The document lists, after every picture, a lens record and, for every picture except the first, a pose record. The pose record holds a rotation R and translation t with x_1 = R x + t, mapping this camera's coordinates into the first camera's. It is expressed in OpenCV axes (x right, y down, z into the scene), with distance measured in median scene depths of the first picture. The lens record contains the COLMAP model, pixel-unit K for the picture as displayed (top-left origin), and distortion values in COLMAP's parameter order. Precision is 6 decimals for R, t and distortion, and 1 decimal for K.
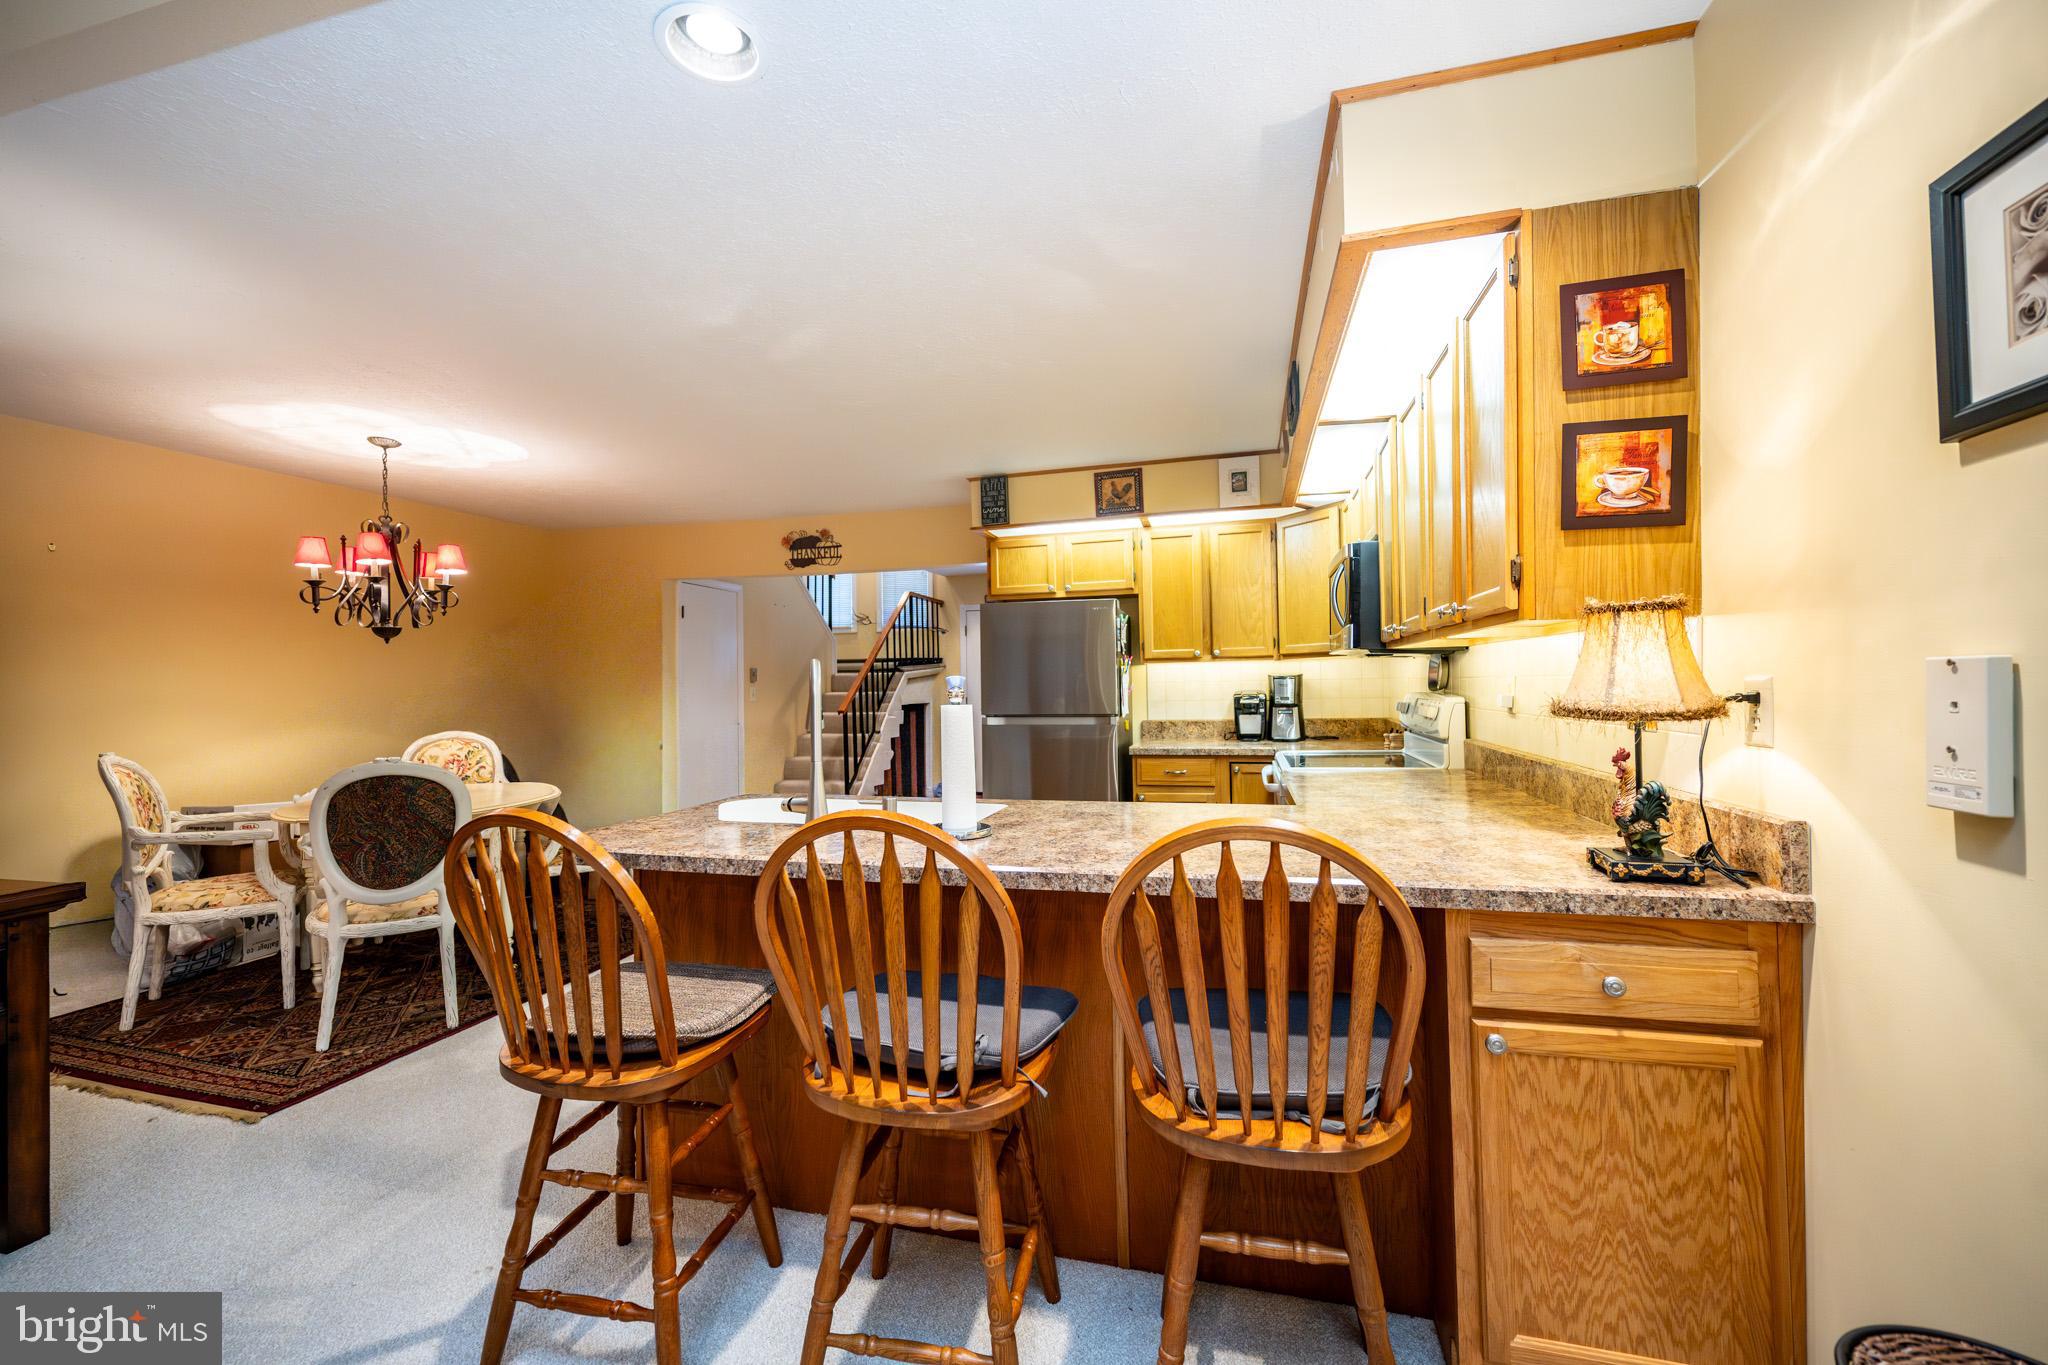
lens RADIAL K [[804.8, 0, 1043.3], [0, 804.8, 680.9], [0, 0, 1]] dist [-0.007079, 0.001620]
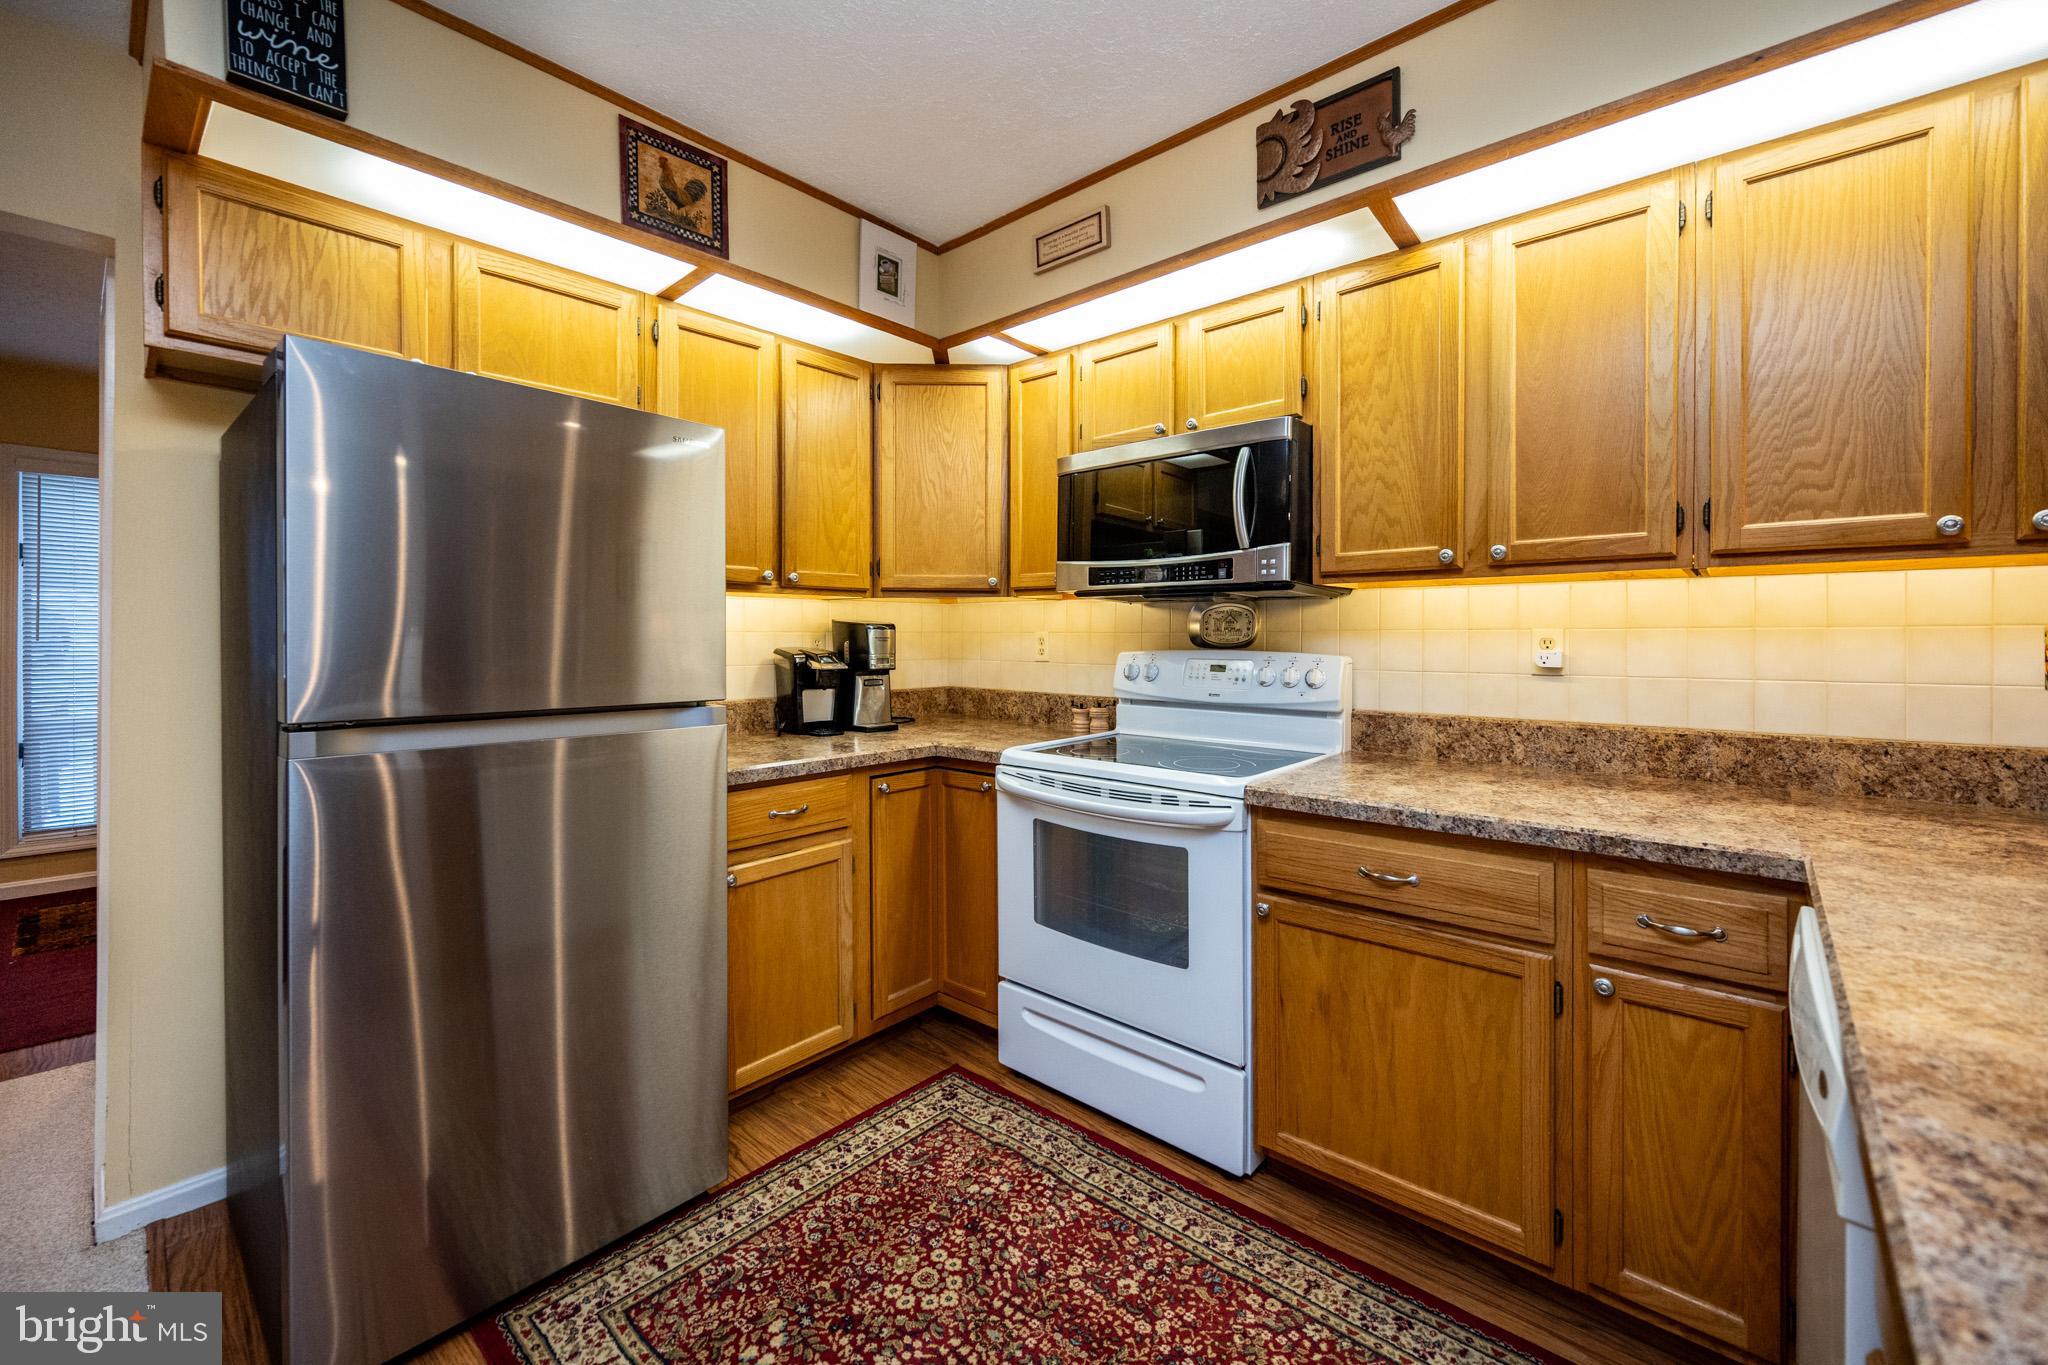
lens RADIAL K [[804.8, 0, 1112.3], [0, 804.8, 648.5], [0, 0, 1]] dist [-0.007079, 0.001620]
pose [[0.455702, 0.008057, 0.890096, -0.265762], [-0.012281, 0.999921, -0.002764, 0.018746], [-0.890048, -0.009672, 0.455765, 0.858067]]
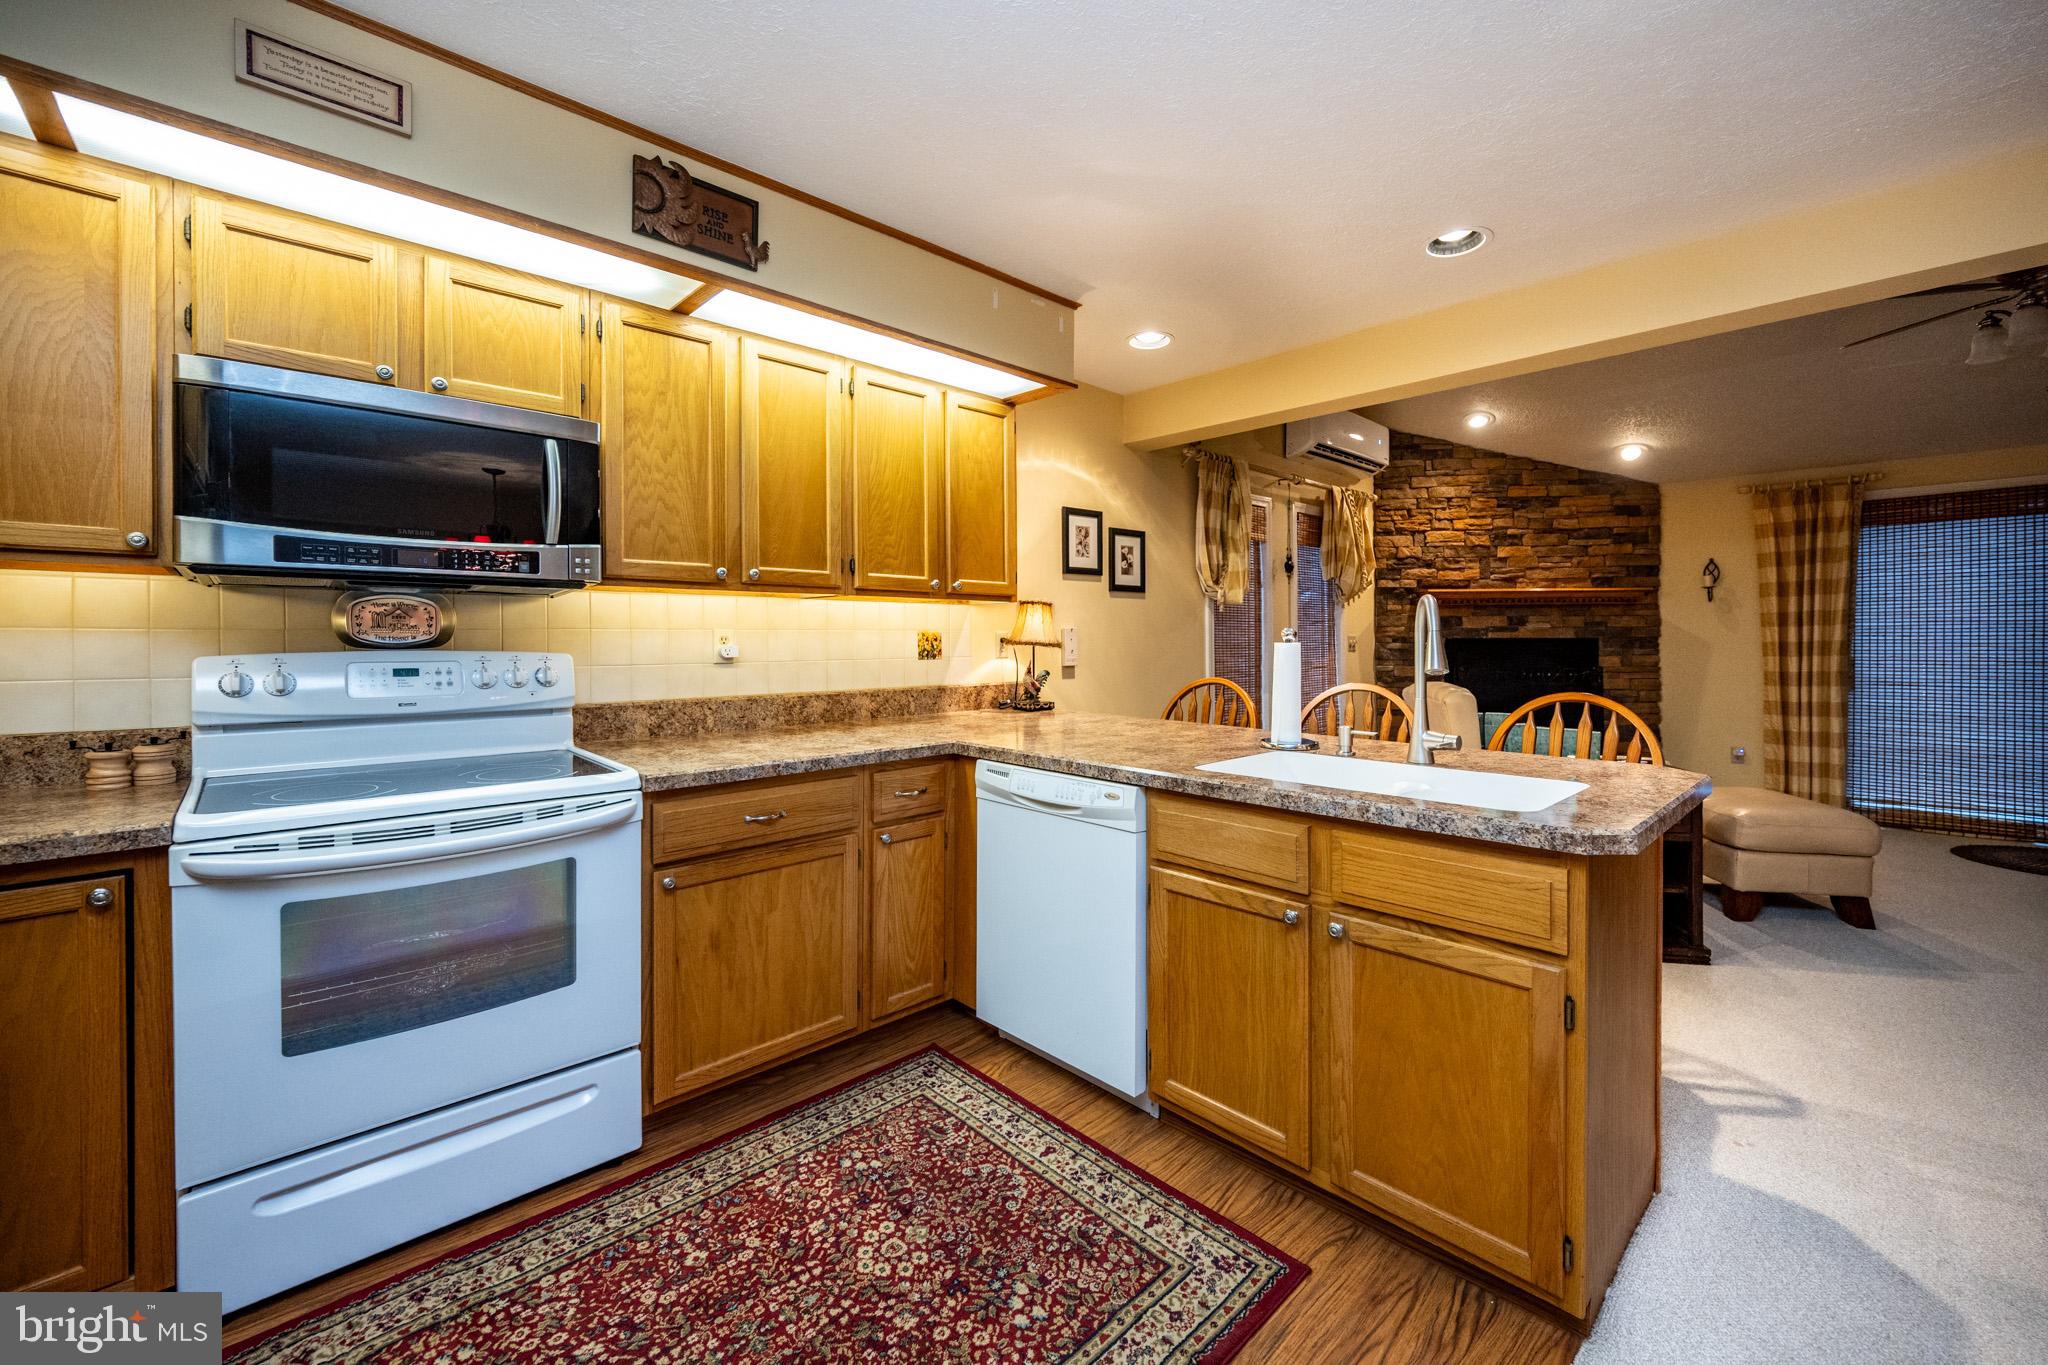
lens RADIAL K [[804.8, 0, 943.1], [0, 804.8, 643.5], [0, 0, 1]] dist [-0.007079, 0.001620]
pose [[-0.785434, 0.011059, 0.618847, -0.266826], [0.010413, 0.999935, -0.004653, 0.018940], [-0.618858, 0.002790, -0.785498, 1.382136]]
